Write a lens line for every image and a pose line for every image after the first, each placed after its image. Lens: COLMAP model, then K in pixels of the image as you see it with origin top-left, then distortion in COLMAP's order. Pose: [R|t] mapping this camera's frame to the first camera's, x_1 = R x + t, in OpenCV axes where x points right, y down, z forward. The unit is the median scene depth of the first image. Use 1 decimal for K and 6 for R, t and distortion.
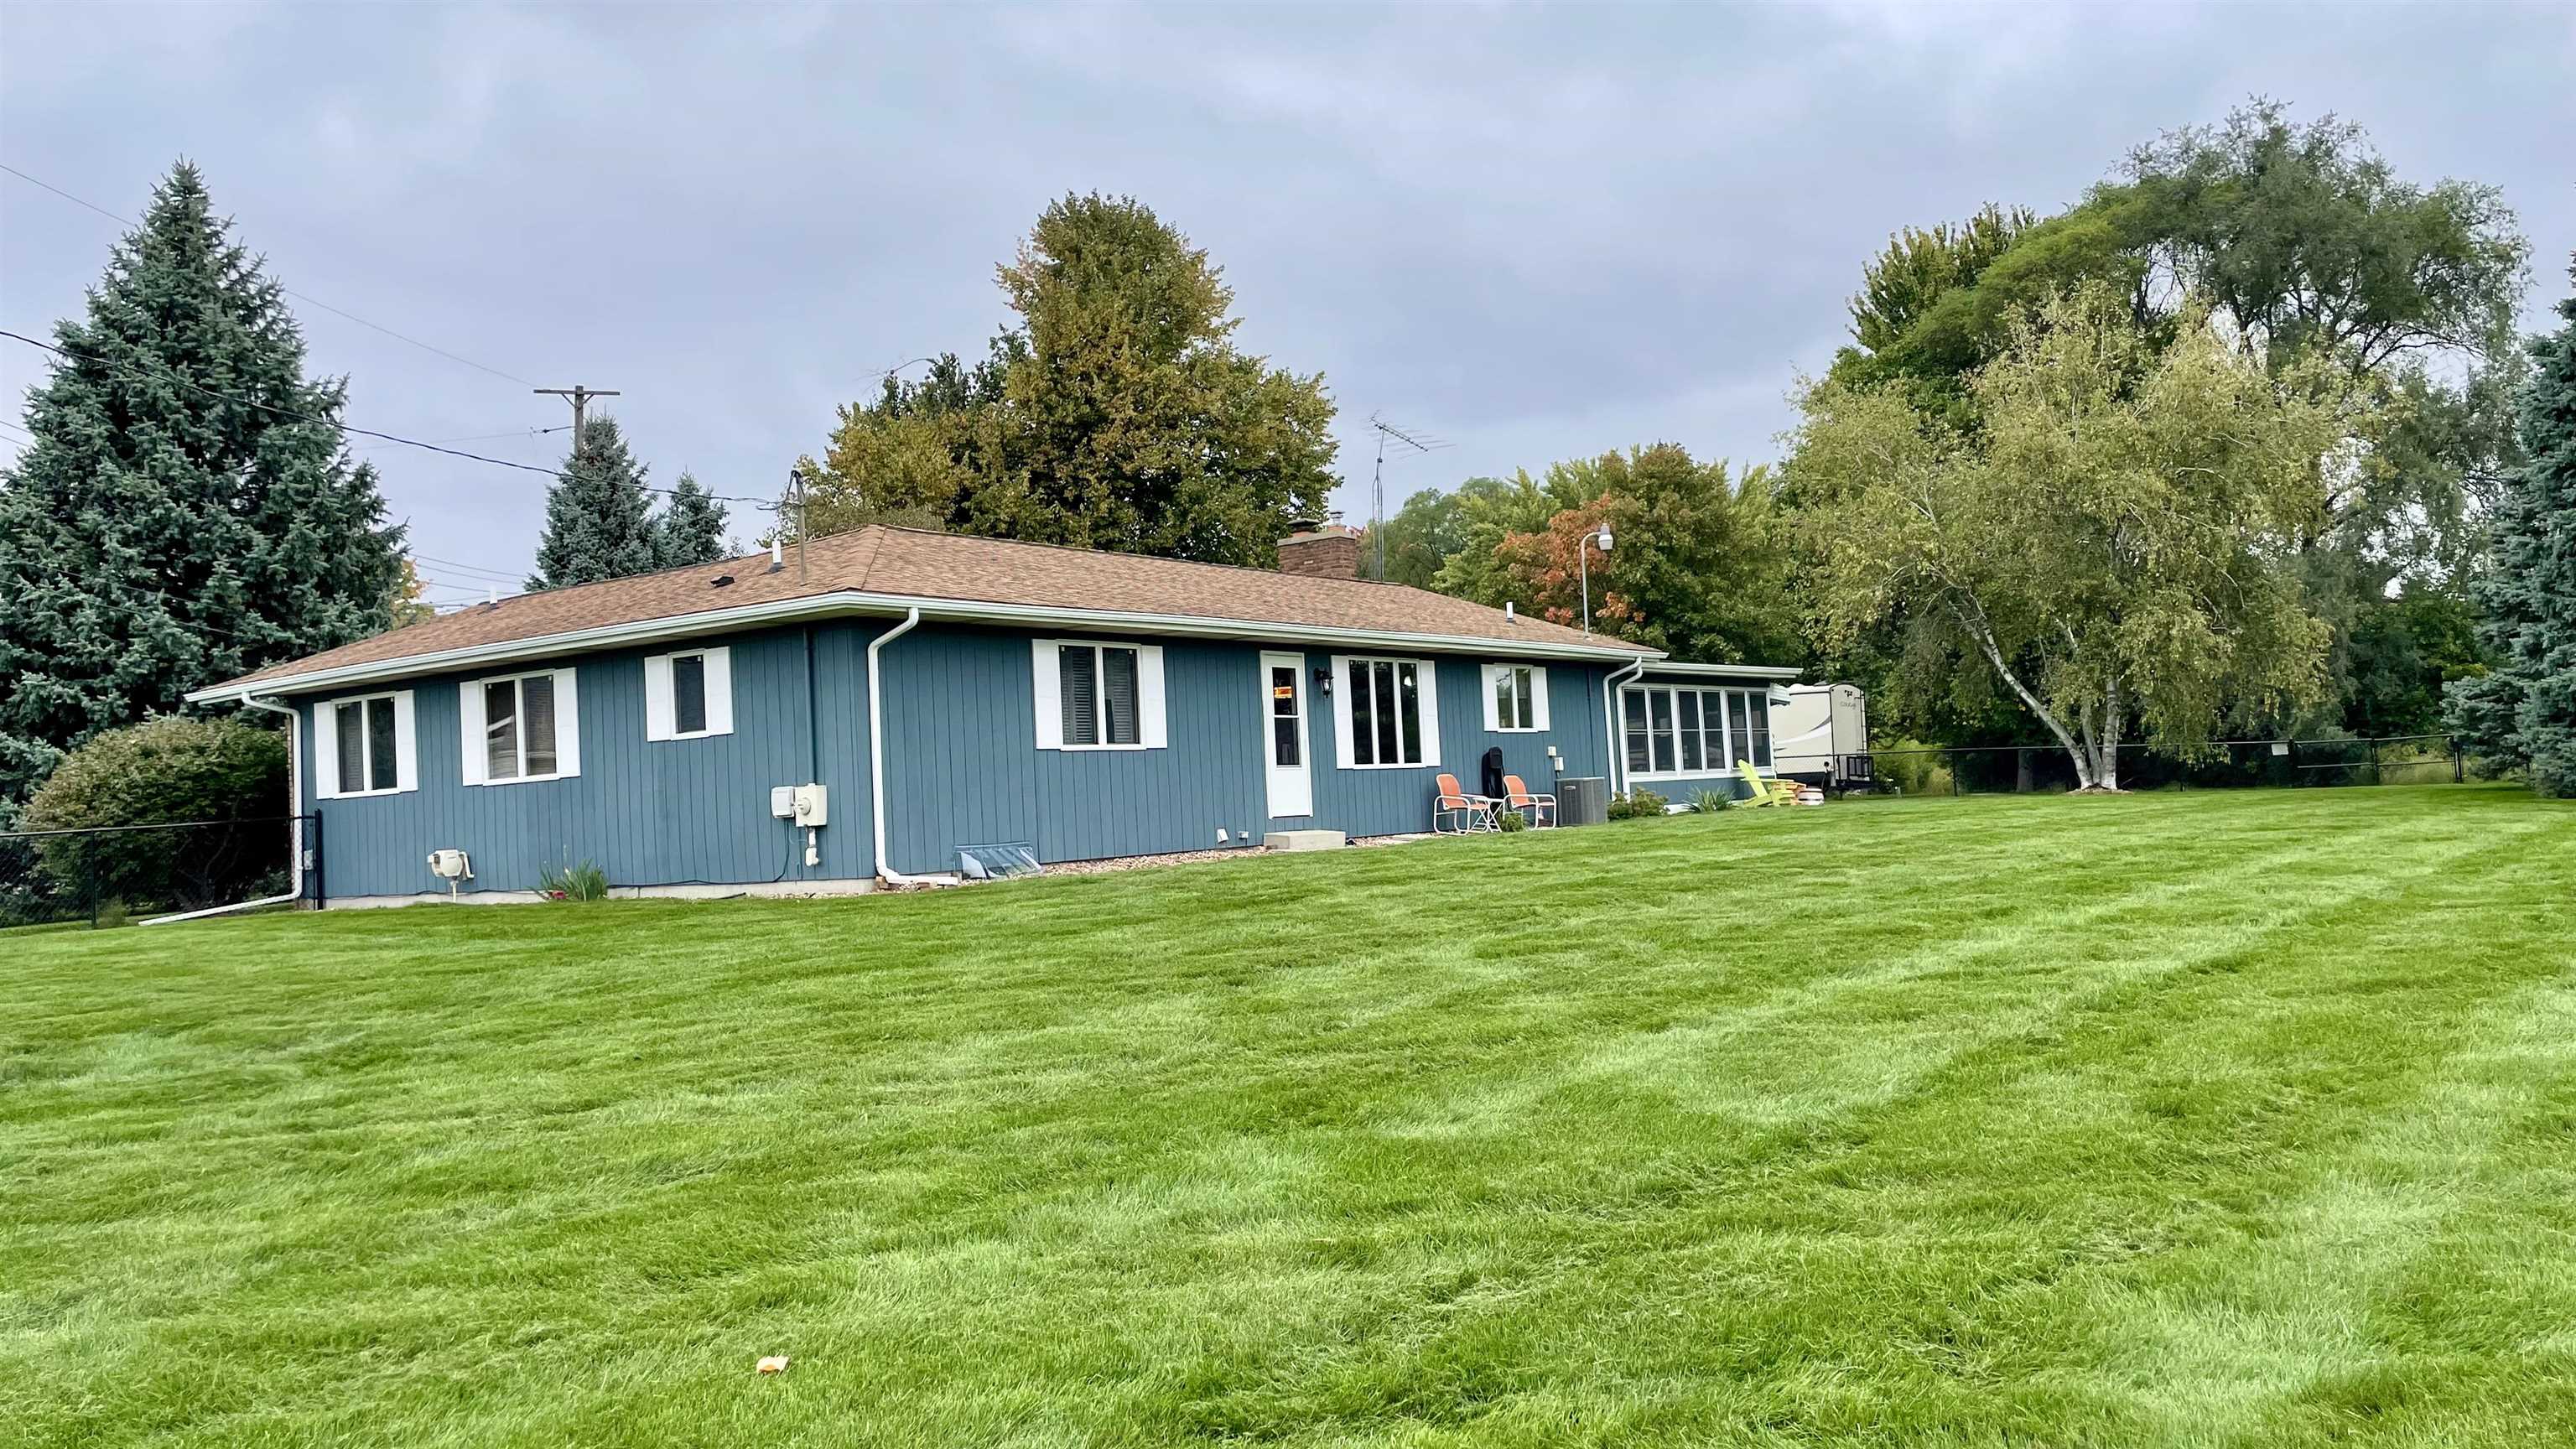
lens RADIAL K [[1989.0, 0, 1291.5], [0, 1989.0, 723.0], [0, 0, 1]] dist [0.082249, -0.003454]
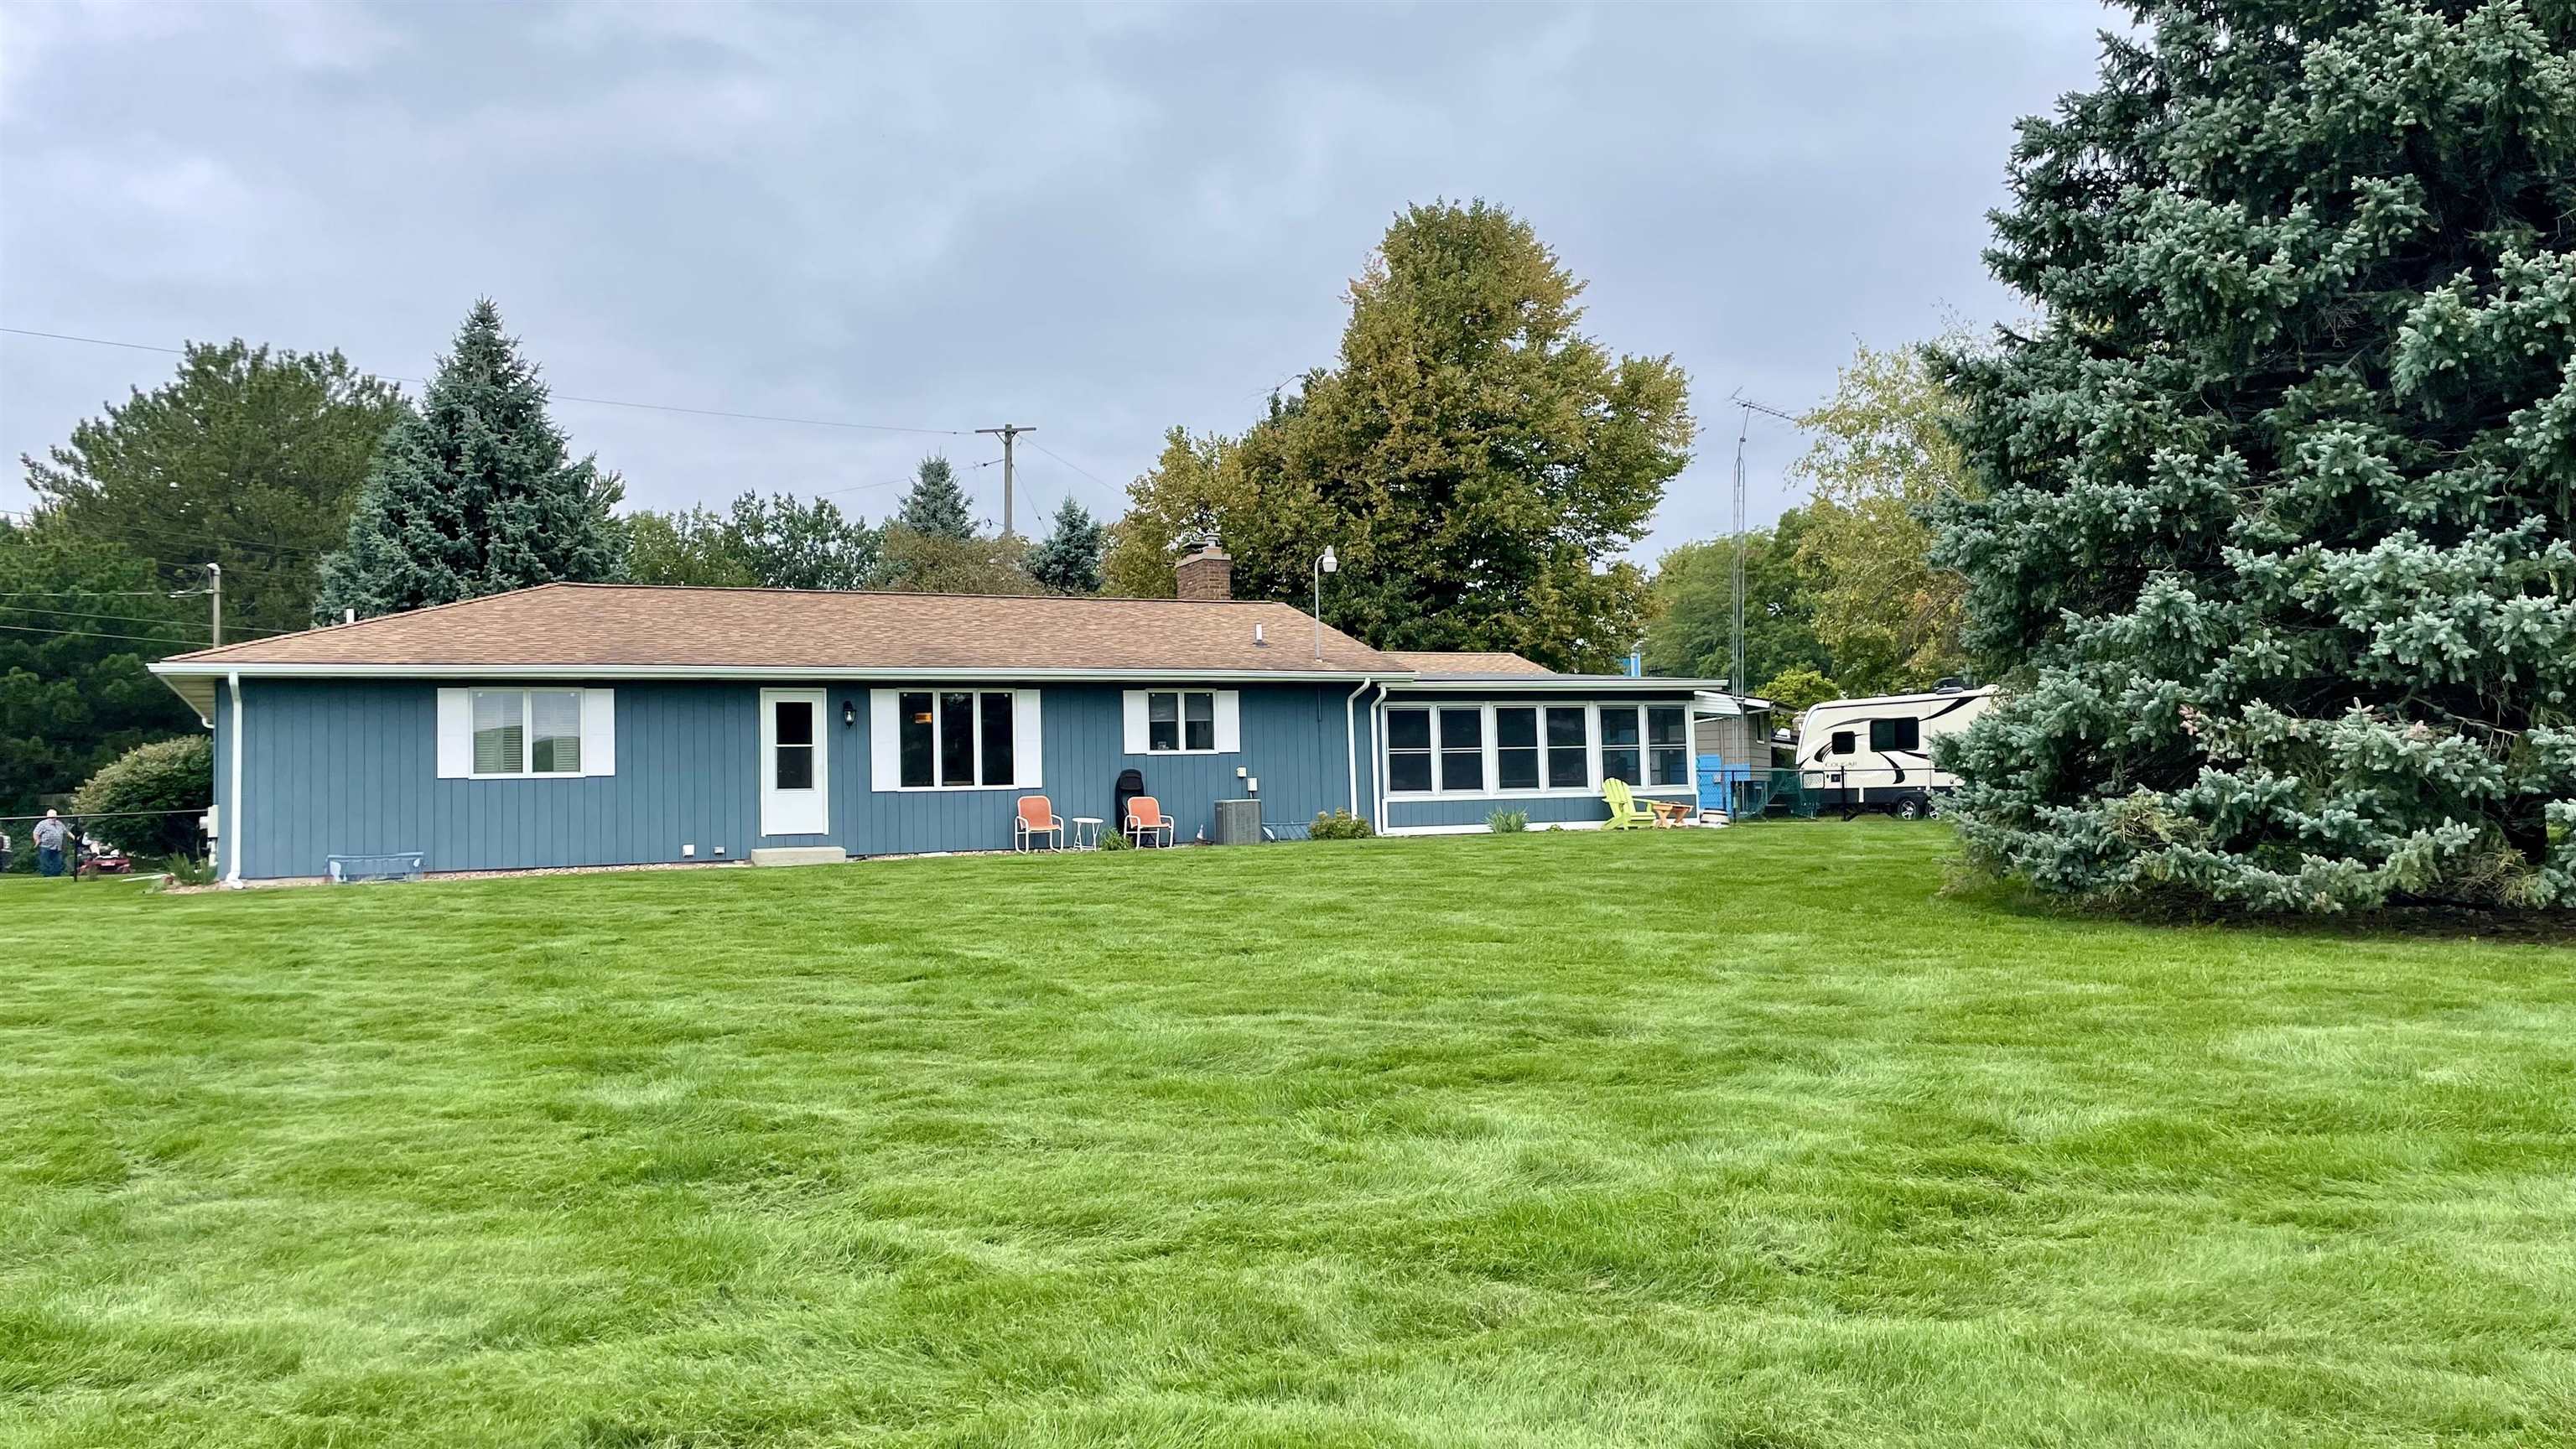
lens RADIAL K [[1989.0, 0, 1293.2], [0, 1989.0, 726.6], [0, 0, 1]] dist [0.082249, -0.003454]
pose [[0.882067, 0.010118, -0.471016, 0.590918], [-0.000635, 0.999794, 0.020288, -0.028084], [0.471124, -0.017596, 0.881892, 0.099882]]
